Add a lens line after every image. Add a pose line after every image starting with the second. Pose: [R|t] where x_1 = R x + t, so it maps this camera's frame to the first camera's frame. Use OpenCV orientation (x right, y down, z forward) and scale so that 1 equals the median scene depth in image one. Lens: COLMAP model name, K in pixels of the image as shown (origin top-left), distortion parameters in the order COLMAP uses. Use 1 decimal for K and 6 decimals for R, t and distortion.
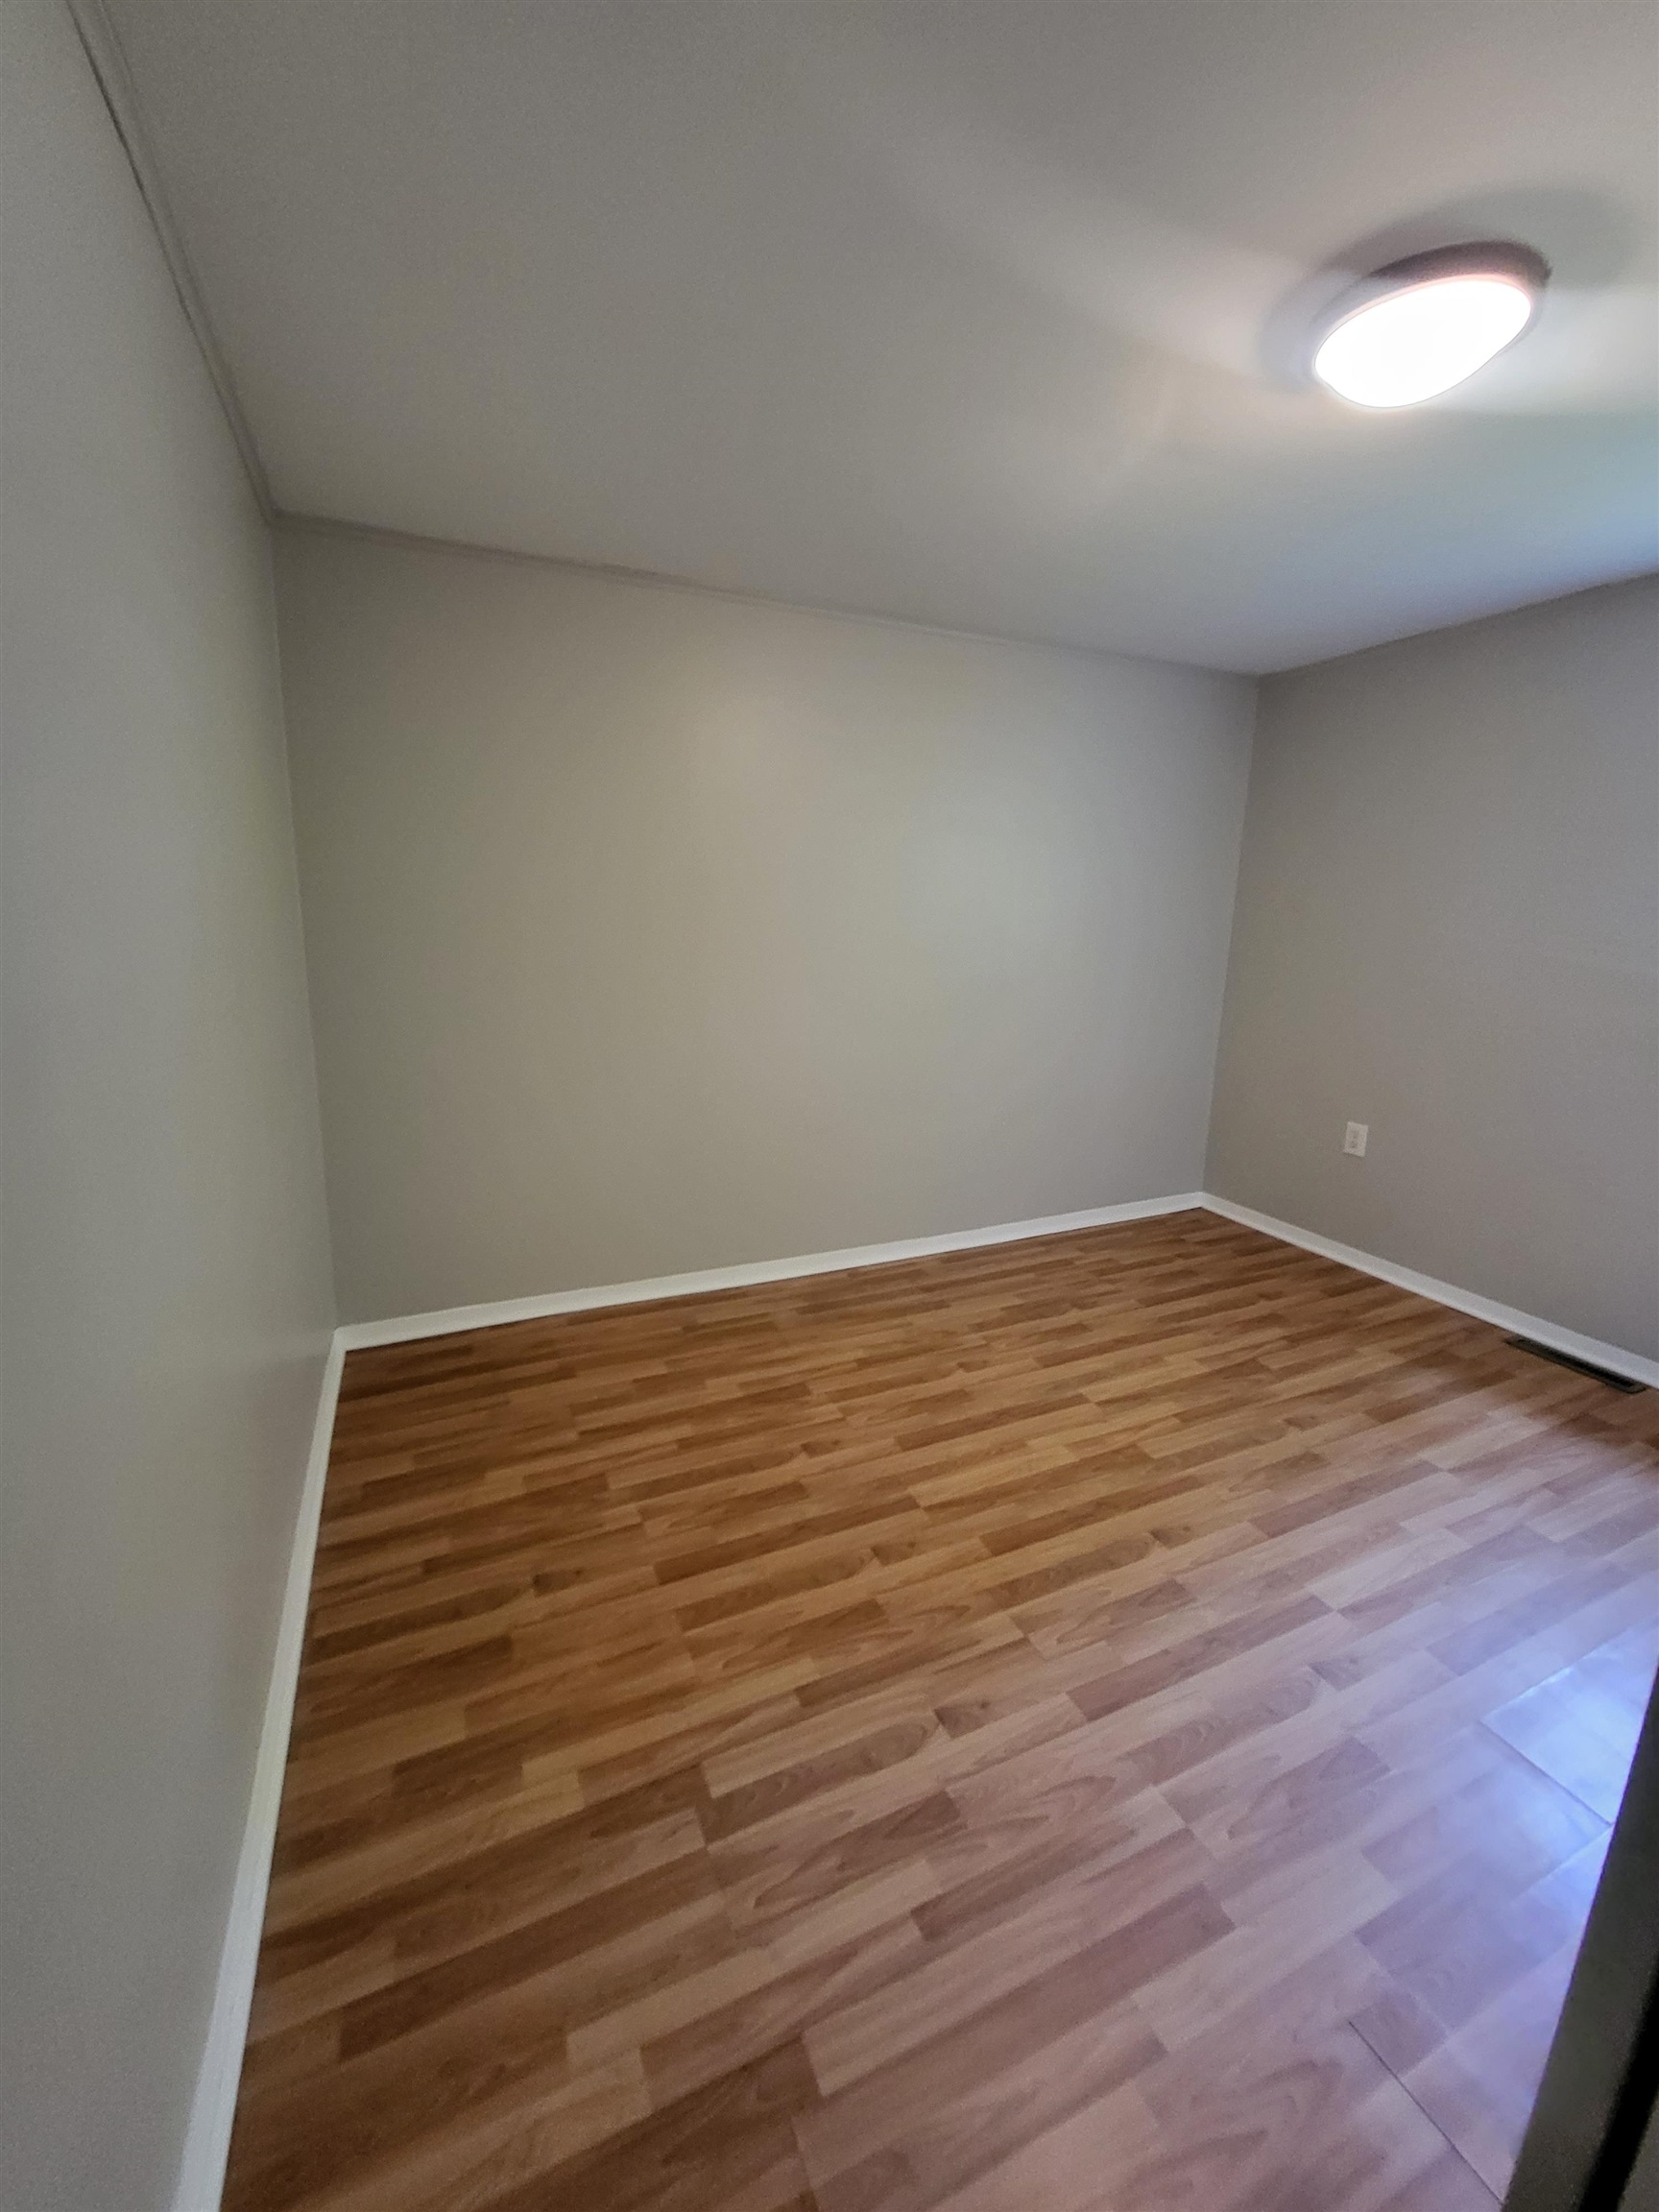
lens RADIAL K [[868.2, 0, 799.9], [0, 868.2, 1066.6], [0, 0, 1]] dist [0.002948, -0.002823]
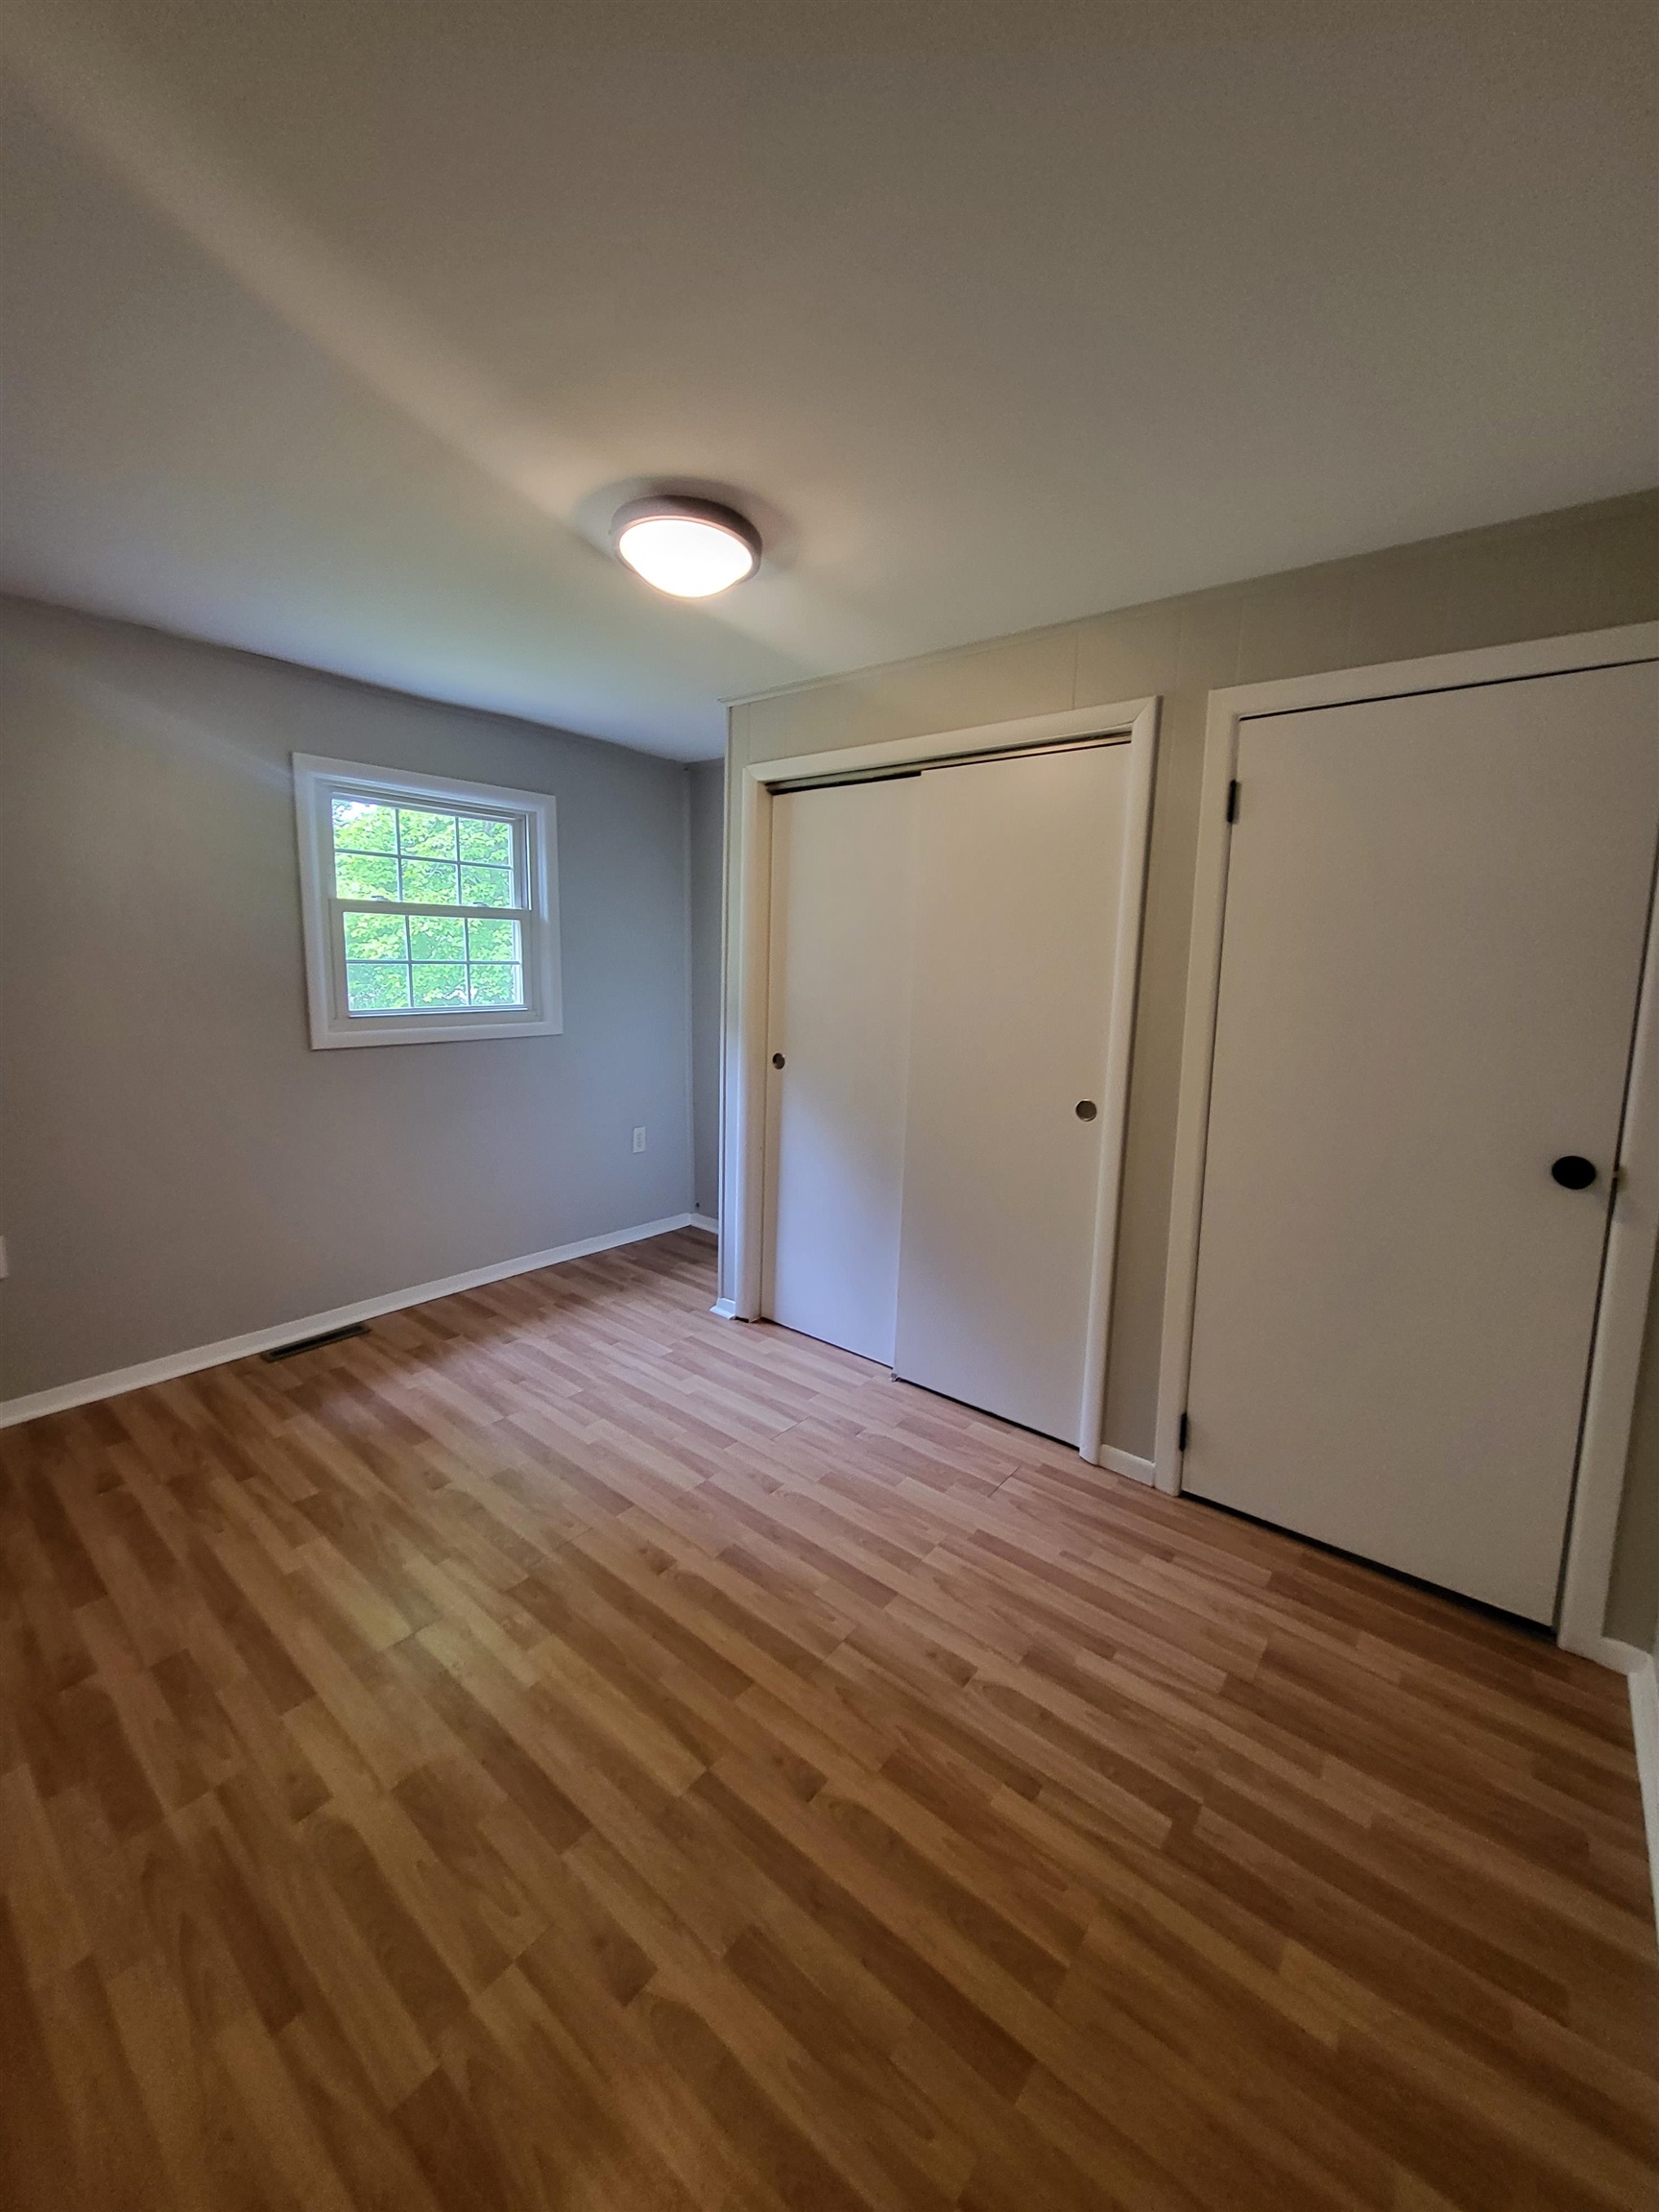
lens RADIAL K [[868.2, 0, 799.9], [0, 868.2, 1066.6], [0, 0, 1]] dist [0.002948, -0.002823]
pose [[-0.441553, -0.147446, 0.885037, -0.513828], [0.137803, 0.963557, 0.229279, -0.265965], [-0.886590, 0.223200, -0.405143, 1.185138]]
